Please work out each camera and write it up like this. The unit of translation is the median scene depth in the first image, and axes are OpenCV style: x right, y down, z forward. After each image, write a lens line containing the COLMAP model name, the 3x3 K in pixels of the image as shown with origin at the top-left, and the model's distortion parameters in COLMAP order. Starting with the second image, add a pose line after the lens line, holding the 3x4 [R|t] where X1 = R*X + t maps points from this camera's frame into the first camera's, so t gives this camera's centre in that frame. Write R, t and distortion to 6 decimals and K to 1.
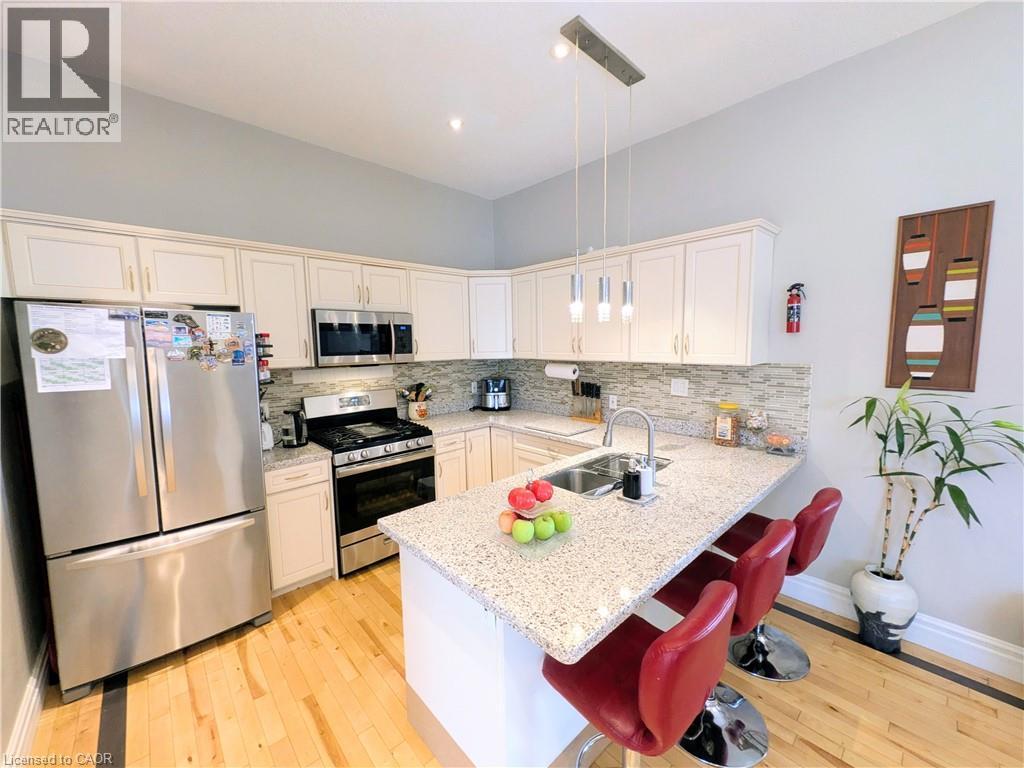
lens RADIAL K [[404.2, 0, 513.2], [0, 404.2, 382.6], [0, 0, 1]] dist [0.003413, -0.001771]
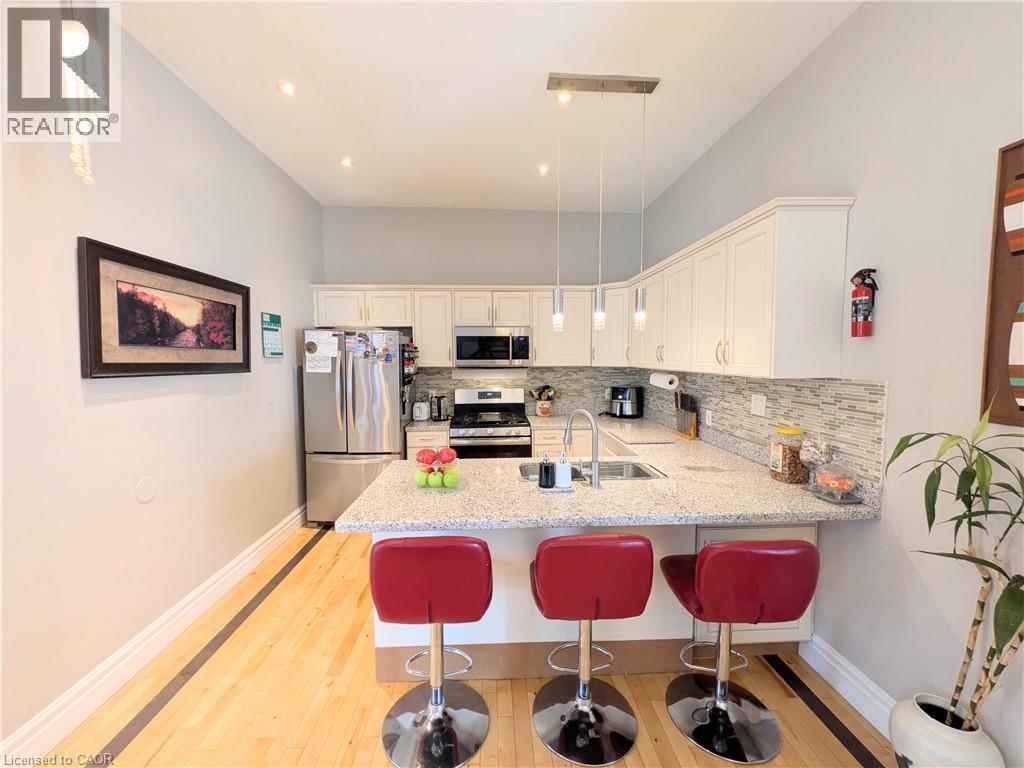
lens RADIAL K [[404.2, 0, 512.3], [0, 404.2, 380.4], [0, 0, 1]] dist [0.003413, -0.001771]
pose [[0.765632, 0.050440, -0.641299, 0.557585], [-0.072523, 0.997334, -0.008140, 0.004638], [0.639178, 0.052741, 0.767248, 0.040622]]
